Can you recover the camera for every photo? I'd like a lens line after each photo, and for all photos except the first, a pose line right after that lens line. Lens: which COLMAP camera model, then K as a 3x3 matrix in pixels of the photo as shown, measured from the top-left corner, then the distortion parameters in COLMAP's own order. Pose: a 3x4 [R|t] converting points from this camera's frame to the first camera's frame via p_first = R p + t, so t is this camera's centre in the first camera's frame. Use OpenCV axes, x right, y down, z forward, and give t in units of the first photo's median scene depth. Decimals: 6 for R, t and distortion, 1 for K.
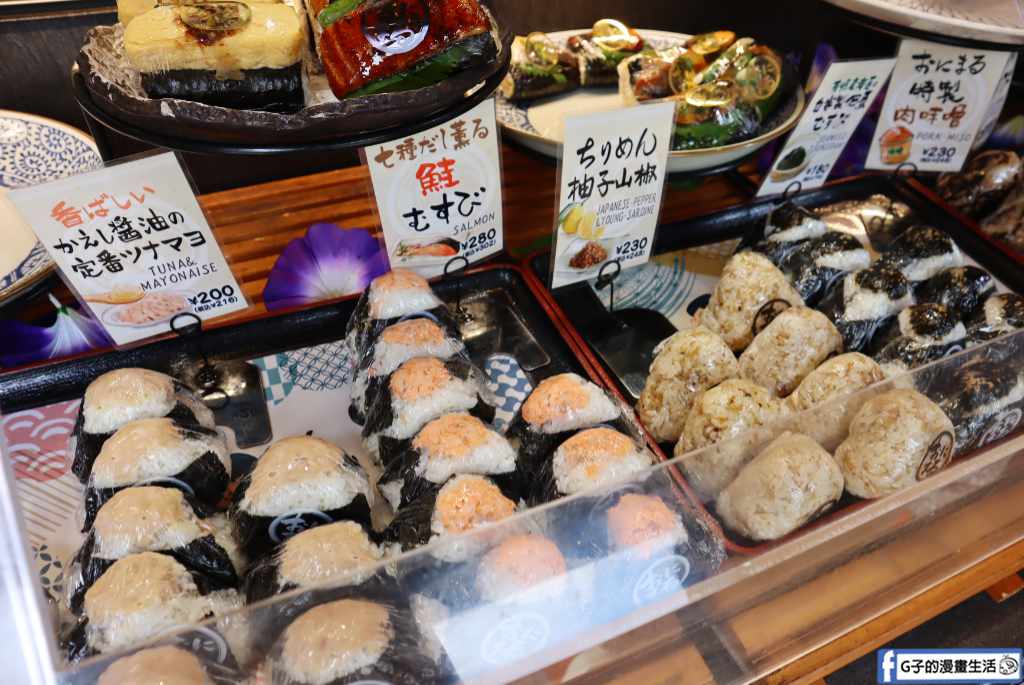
lens RADIAL K [[737.4, 0, 514.7], [0, 737.4, 347.4], [0, 0, 1]] dist [-0.108077, 0.059114]
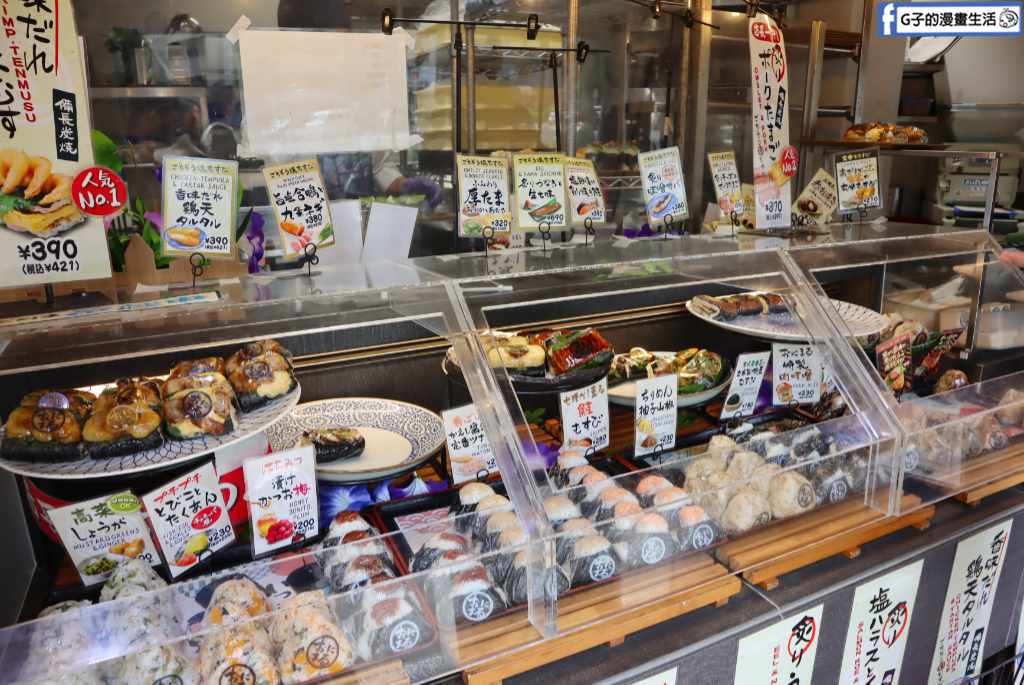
lens RADIAL K [[737.4, 0, 513.3], [0, 737.4, 345.9], [0, 0, 1]] dist [-0.108077, 0.059114]
pose [[0.997776, -0.063342, 0.020747, -0.364238], [0.066005, 0.895675, -0.439784, 0.608486], [0.009274, 0.440176, 0.897864, -1.229782]]
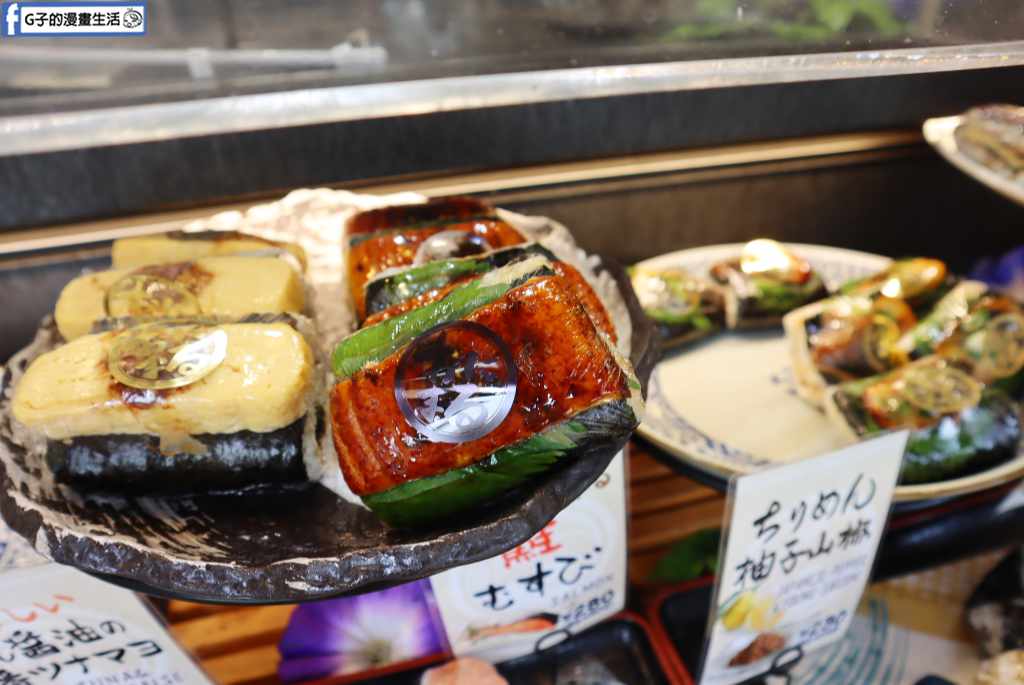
lens RADIAL K [[737.4, 0, 516.2], [0, 737.4, 337.2], [0, 0, 1]] dist [-0.108077, 0.059114]
pose [[0.990233, 0.025280, -0.137114, -0.031308], [-0.049777, 0.982716, -0.178304, -0.283241], [0.130236, 0.183388, 0.974375, 0.325765]]
